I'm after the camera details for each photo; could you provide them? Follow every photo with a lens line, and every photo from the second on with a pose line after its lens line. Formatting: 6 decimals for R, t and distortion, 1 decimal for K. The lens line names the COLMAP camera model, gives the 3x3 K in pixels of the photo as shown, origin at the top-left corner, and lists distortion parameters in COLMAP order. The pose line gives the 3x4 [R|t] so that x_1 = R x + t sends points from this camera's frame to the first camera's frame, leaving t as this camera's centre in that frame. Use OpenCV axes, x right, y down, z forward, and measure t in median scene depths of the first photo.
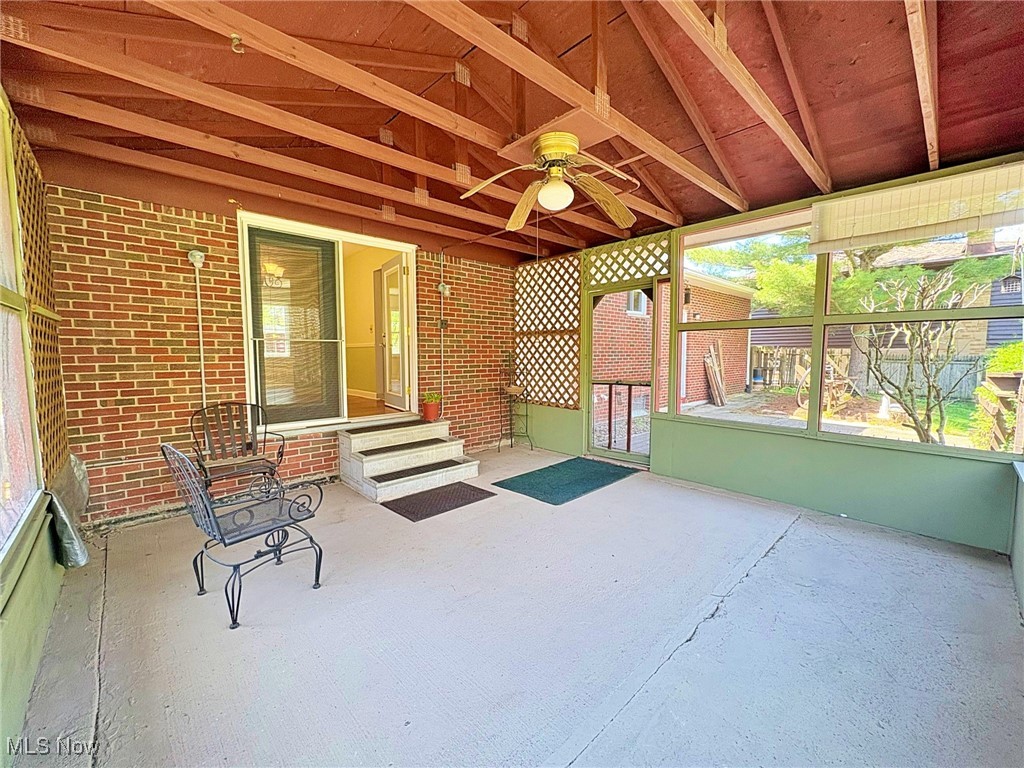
lens RADIAL K [[413.9, 0, 507.4], [0, 413.9, 385.1], [0, 0, 1]] dist [-0.003720, 0.001095]
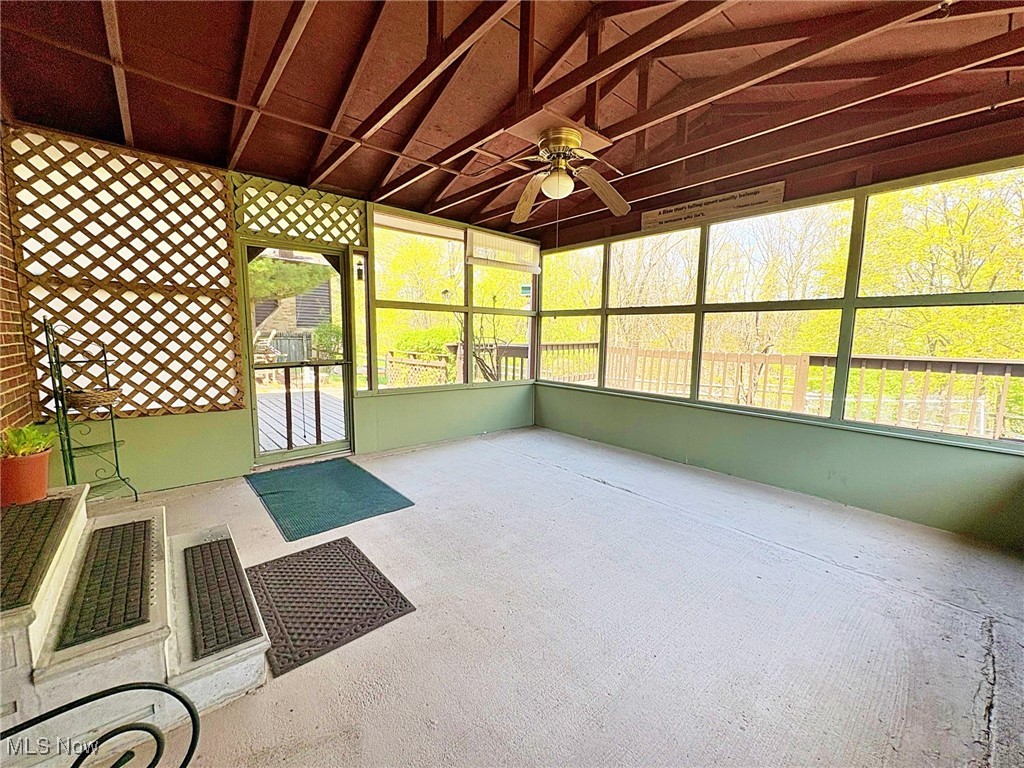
lens RADIAL K [[413.9, 0, 507.4], [0, 413.9, 385.4], [0, 0, 1]] dist [-0.003720, 0.001095]
pose [[0.038111, -0.115151, 0.992617, -0.488666], [0.061041, 0.991752, 0.112707, -0.029089], [-0.997407, 0.056295, 0.044826, 0.522553]]
